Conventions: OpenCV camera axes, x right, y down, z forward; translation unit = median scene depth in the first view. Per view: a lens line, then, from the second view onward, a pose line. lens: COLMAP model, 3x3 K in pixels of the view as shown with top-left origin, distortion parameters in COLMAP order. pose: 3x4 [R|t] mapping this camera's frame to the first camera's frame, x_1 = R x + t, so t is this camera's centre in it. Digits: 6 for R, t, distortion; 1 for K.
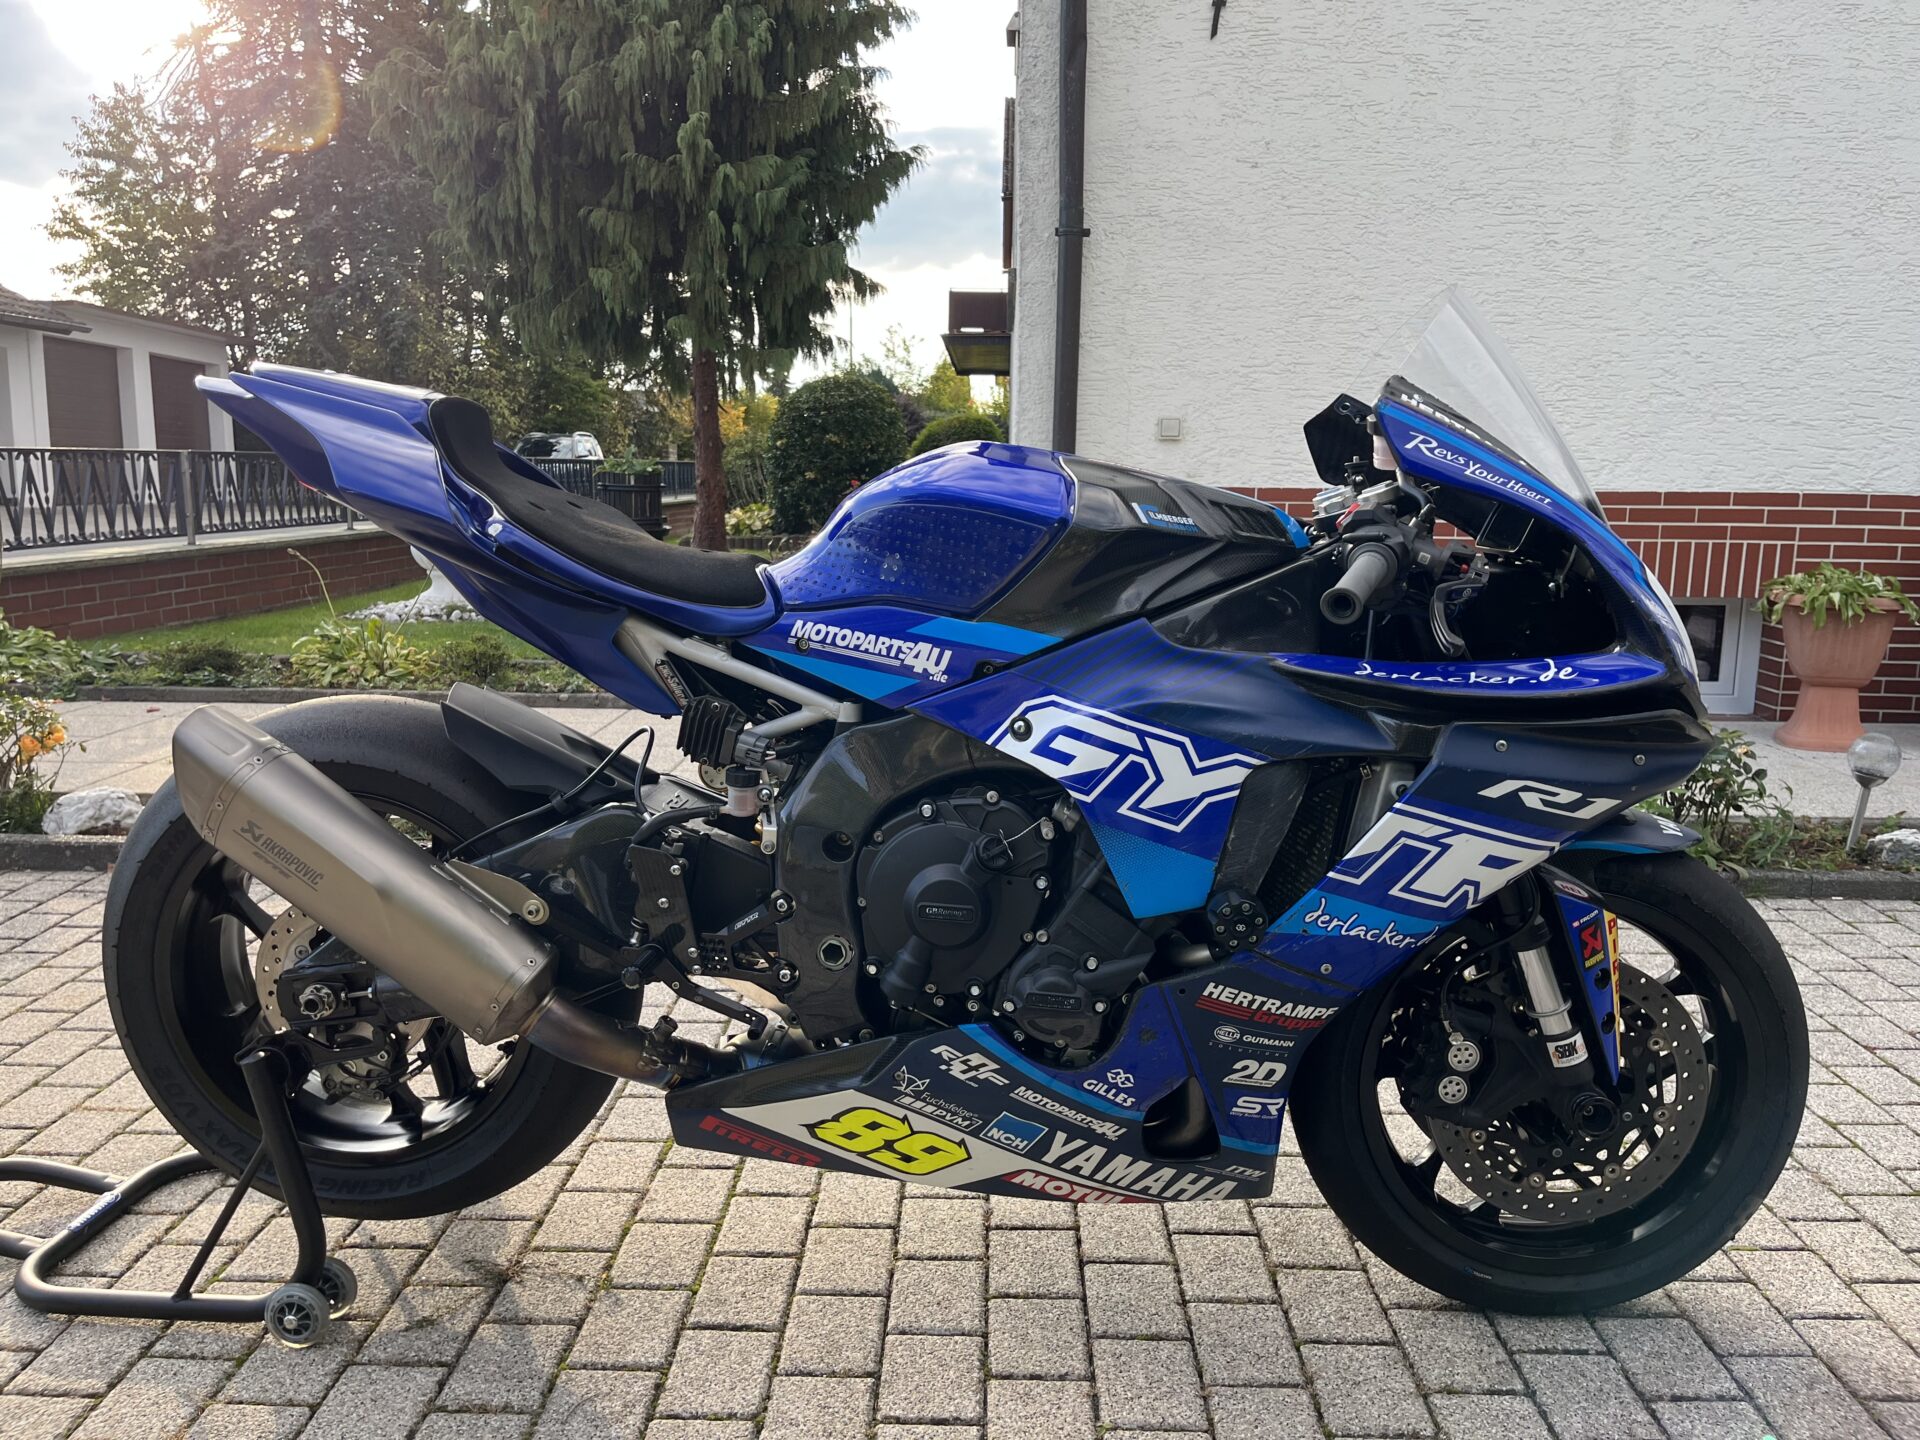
lens RADIAL K [[1481.6, 0, 960.0], [0, 1481.6, 720.0], [0, 0, 1]] dist [0.067197, -0.101219]
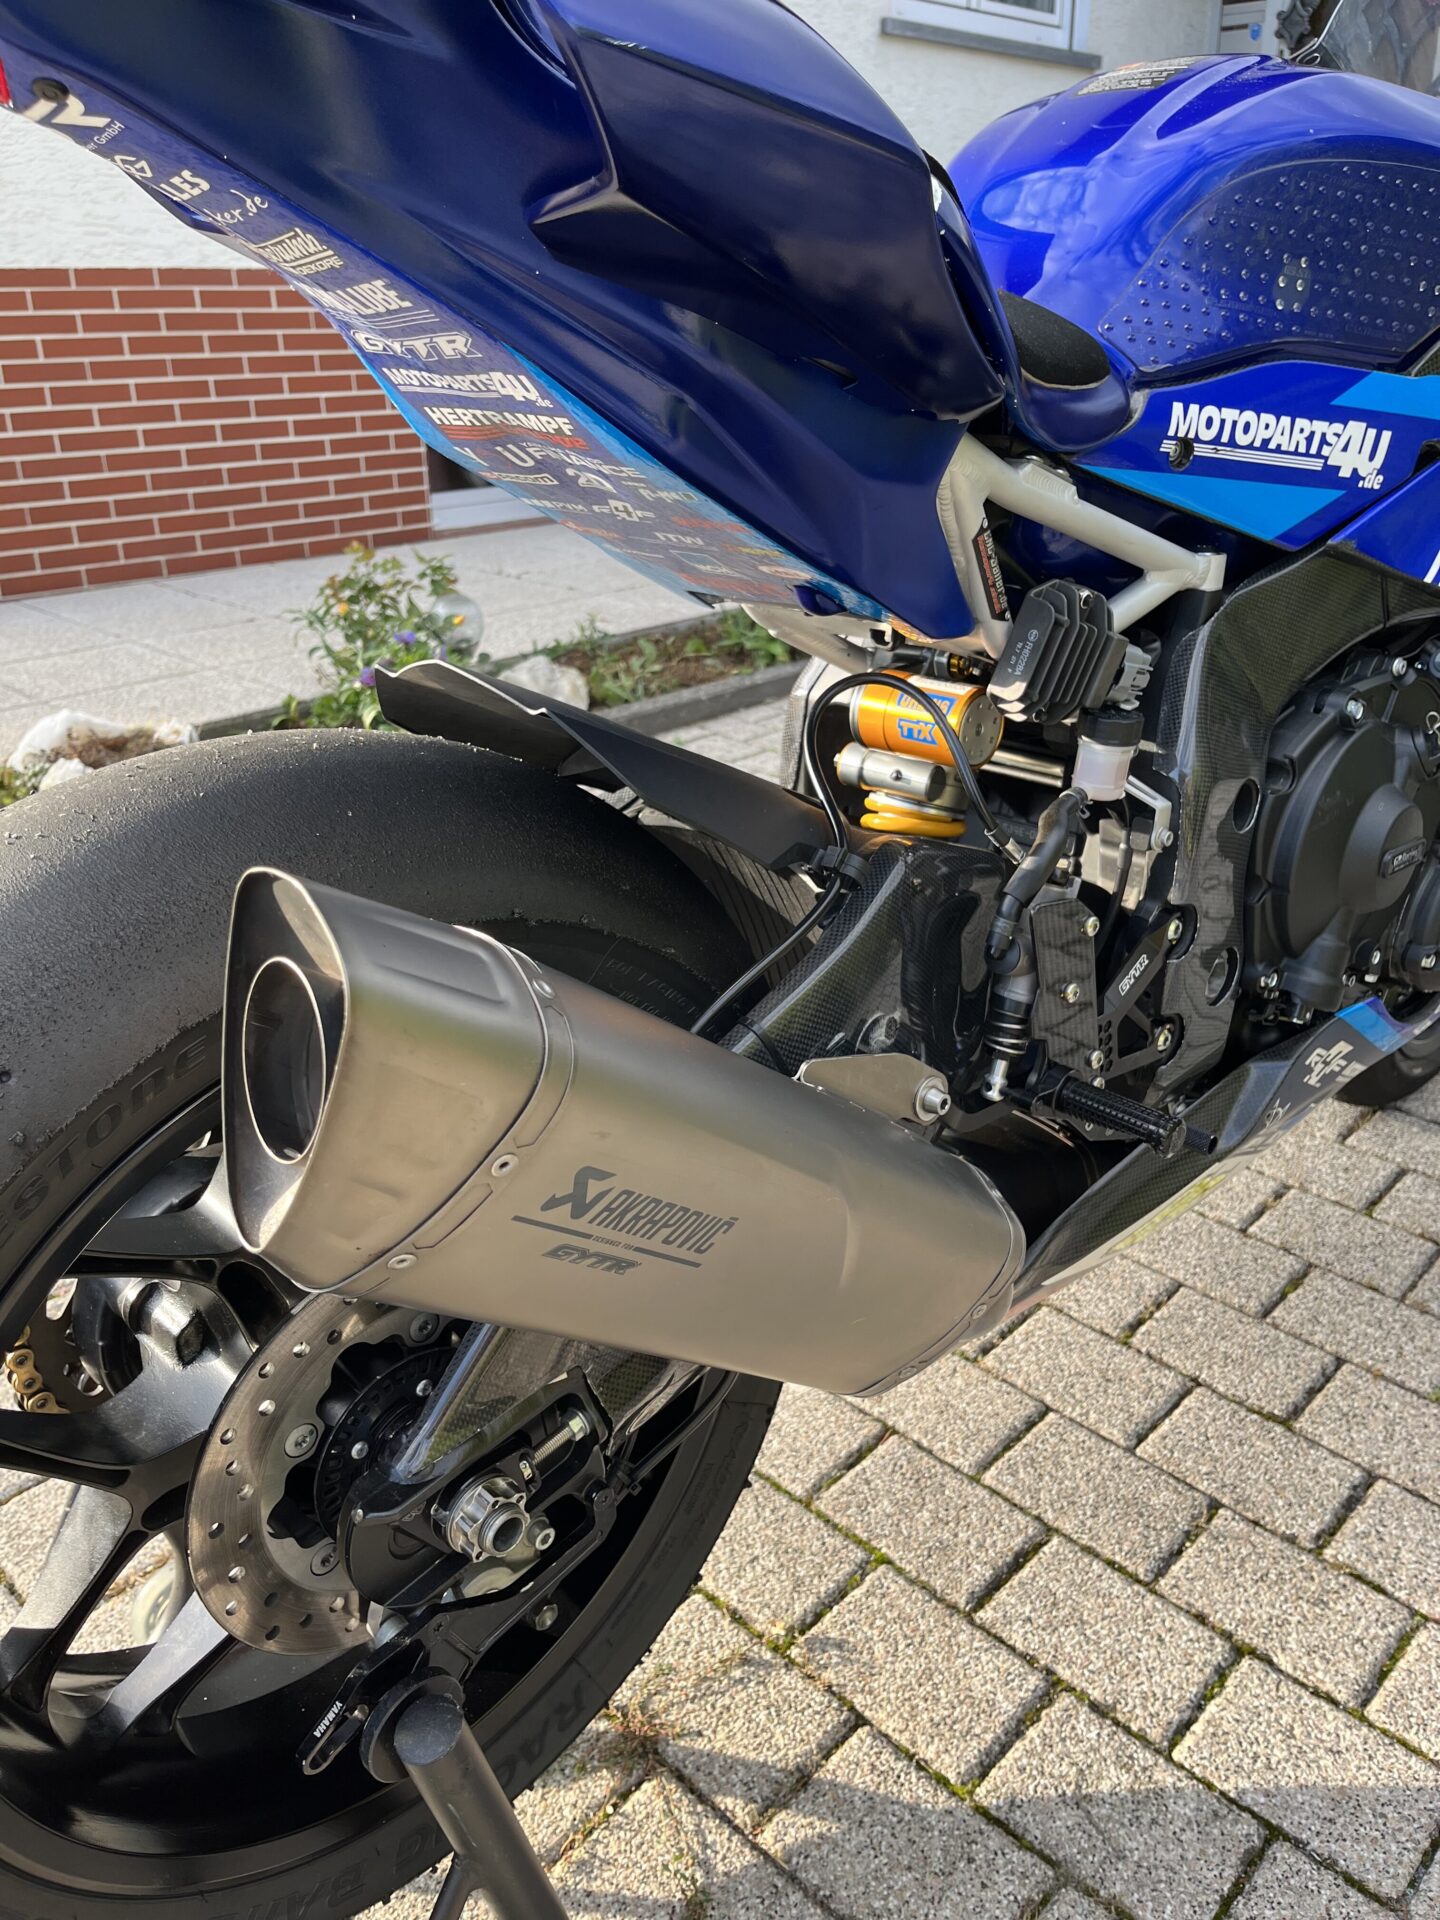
lens RADIAL K [[1481.6, 0, 719.9], [0, 1481.6, 971.4], [0, 0, 1]] dist [0.067197, -0.101219]
pose [[0.678890, -0.326523, 0.657640, -0.635479], [0.141074, 0.936995, 0.319593, -0.071502], [-0.720560, -0.124193, 0.682180, 0.737306]]
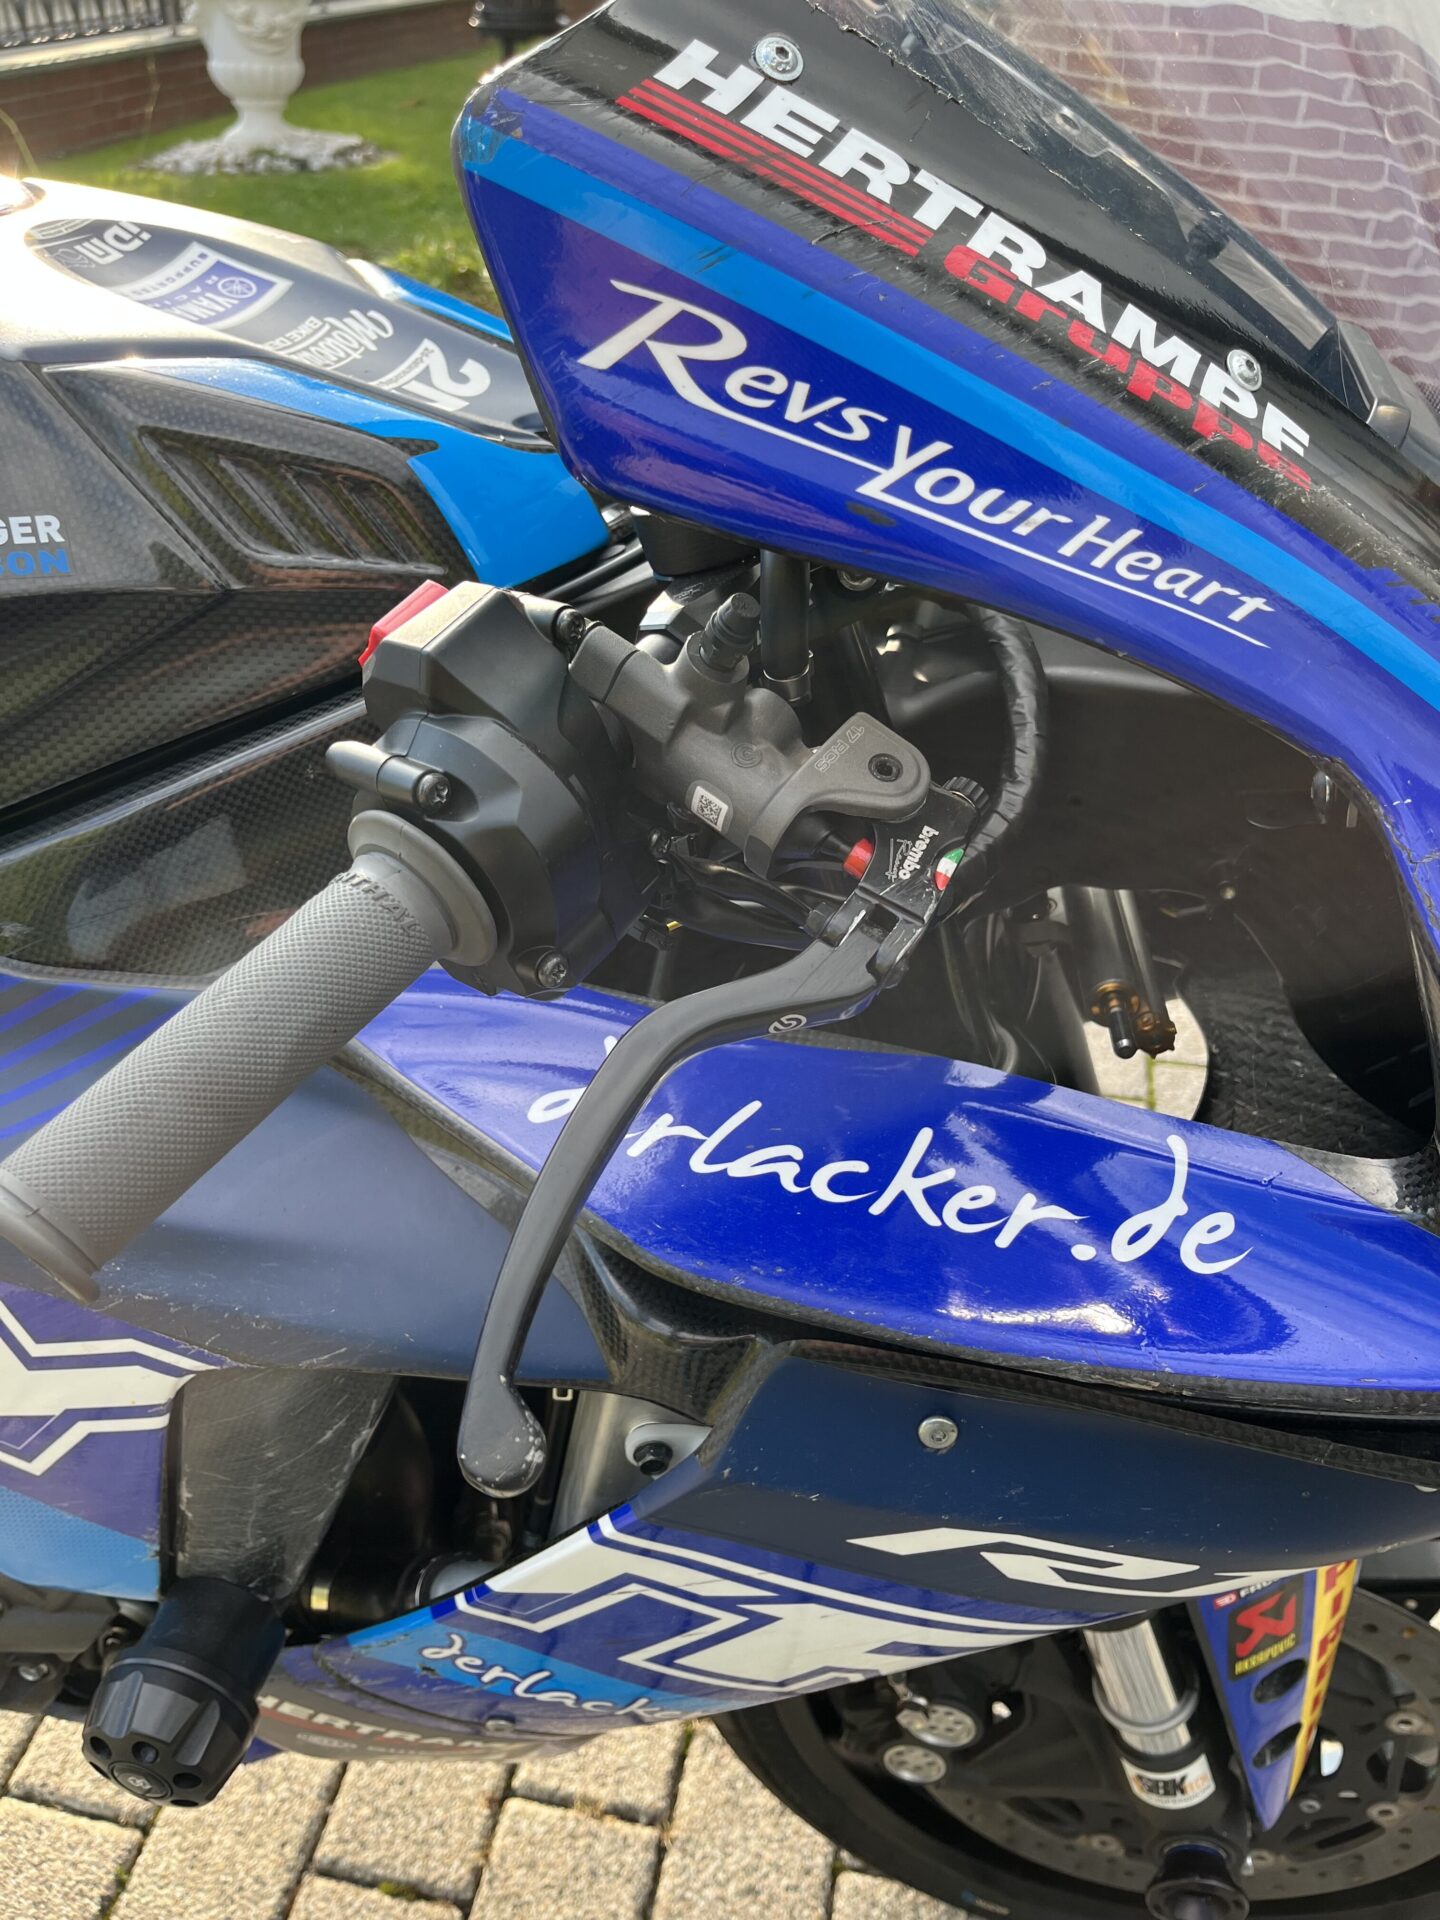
lens RADIAL K [[1481.6, 0, 719.9], [0, 1481.6, 971.4], [0, 0, 1]] dist [0.067197, -0.101219]
pose [[0.982949, 0.093713, -0.158207, 0.334592], [-0.014710, 0.897704, 0.440354, -0.184801], [0.183290, -0.430519, 0.883775, 0.713686]]
